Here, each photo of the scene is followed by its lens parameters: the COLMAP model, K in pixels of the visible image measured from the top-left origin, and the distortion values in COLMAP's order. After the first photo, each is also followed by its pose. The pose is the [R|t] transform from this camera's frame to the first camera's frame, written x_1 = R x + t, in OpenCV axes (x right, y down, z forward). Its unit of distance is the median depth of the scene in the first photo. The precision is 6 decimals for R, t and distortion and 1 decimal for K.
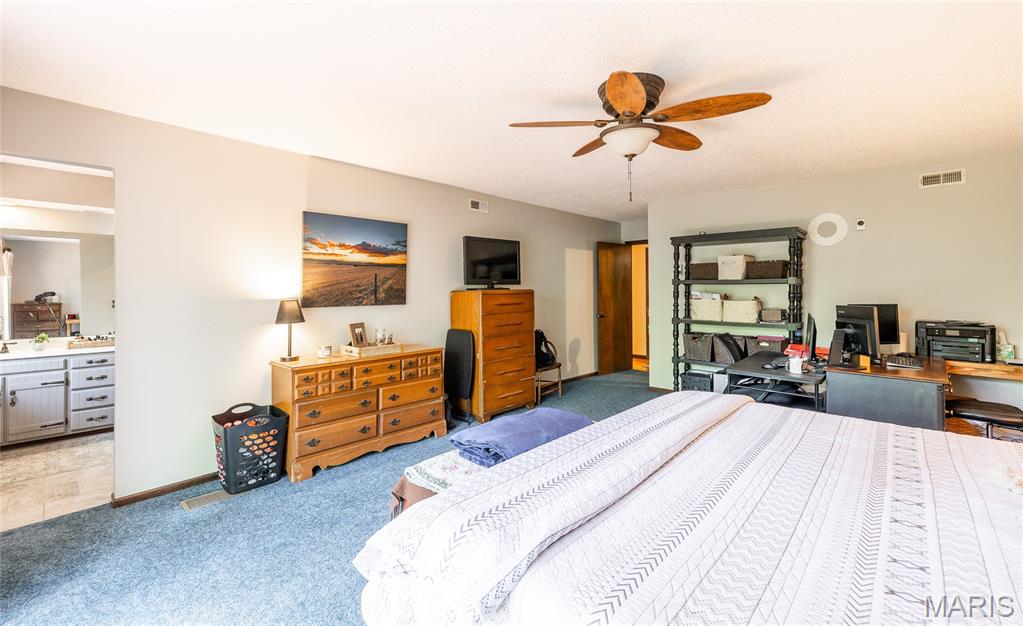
lens RADIAL K [[429.0, 0, 510.9], [0, 429.0, 284.9], [0, 0, 1]] dist [0.000098, -0.000211]
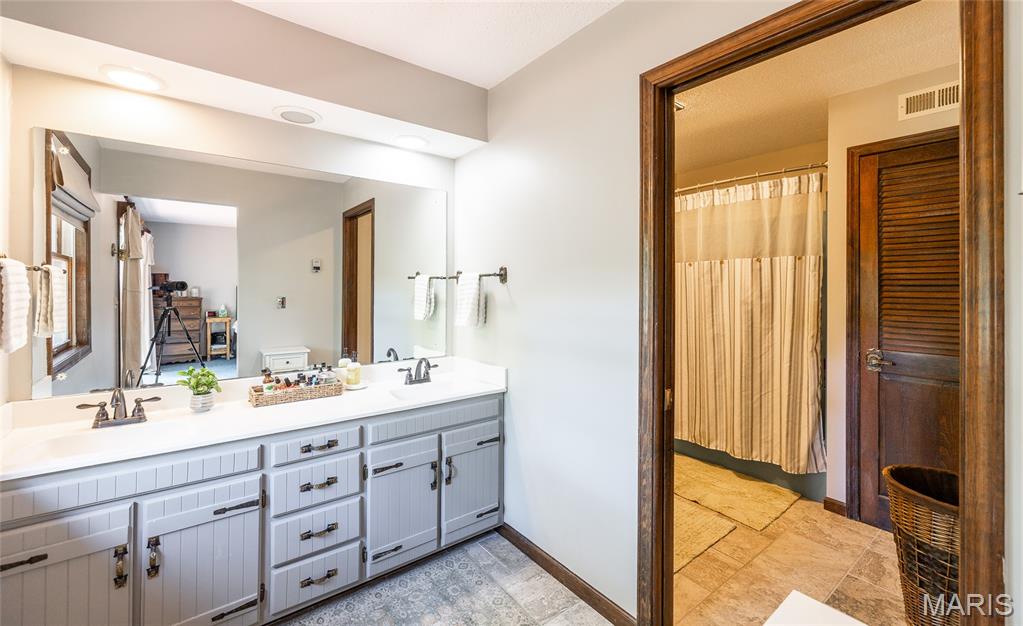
lens RADIAL K [[429.0, 0, 510.9], [0, 429.0, 284.9], [0, 0, 1]] dist [0.000098, -0.000211]
pose [[0.986821, 0.012711, -0.161316, -0.723270], [-0.011789, 0.999908, 0.006670, 0.011148], [0.161386, -0.004681, 0.986880, 0.619166]]
